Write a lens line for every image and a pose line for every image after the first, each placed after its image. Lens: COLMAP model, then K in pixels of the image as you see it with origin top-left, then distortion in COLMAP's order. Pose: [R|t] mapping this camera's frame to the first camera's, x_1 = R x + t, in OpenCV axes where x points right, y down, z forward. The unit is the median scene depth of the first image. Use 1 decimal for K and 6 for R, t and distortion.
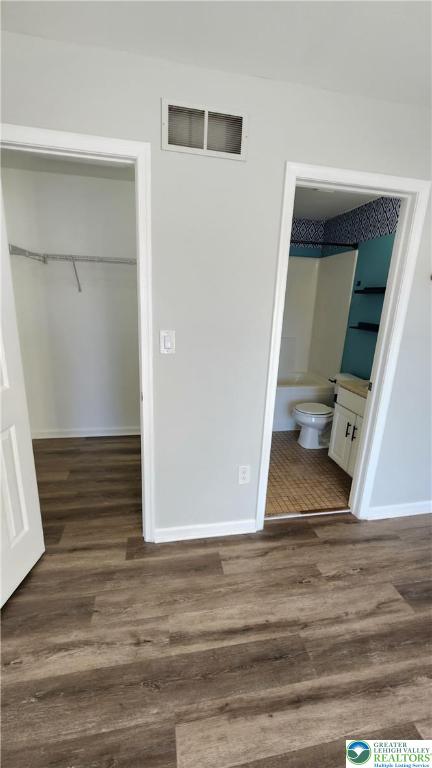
lens RADIAL K [[315.7, 0, 213.1], [0, 315.7, 386.5], [0, 0, 1]] dist [0.000870, -0.000216]
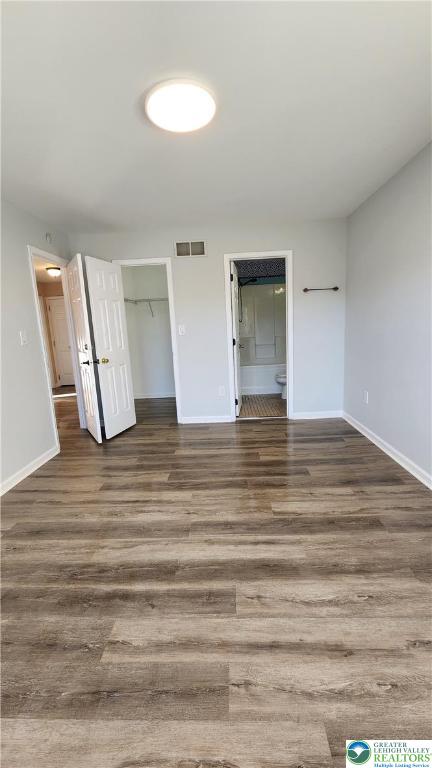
lens RADIAL K [[315.7, 0, 217.4], [0, 315.7, 382.8], [0, 0, 1]] dist [0.000870, -0.000216]
pose [[0.971069, -0.047328, -0.234062, 0.694919], [0.025018, 0.994932, -0.097384, 0.527511], [0.237484, 0.088710, 0.967332, -1.292449]]
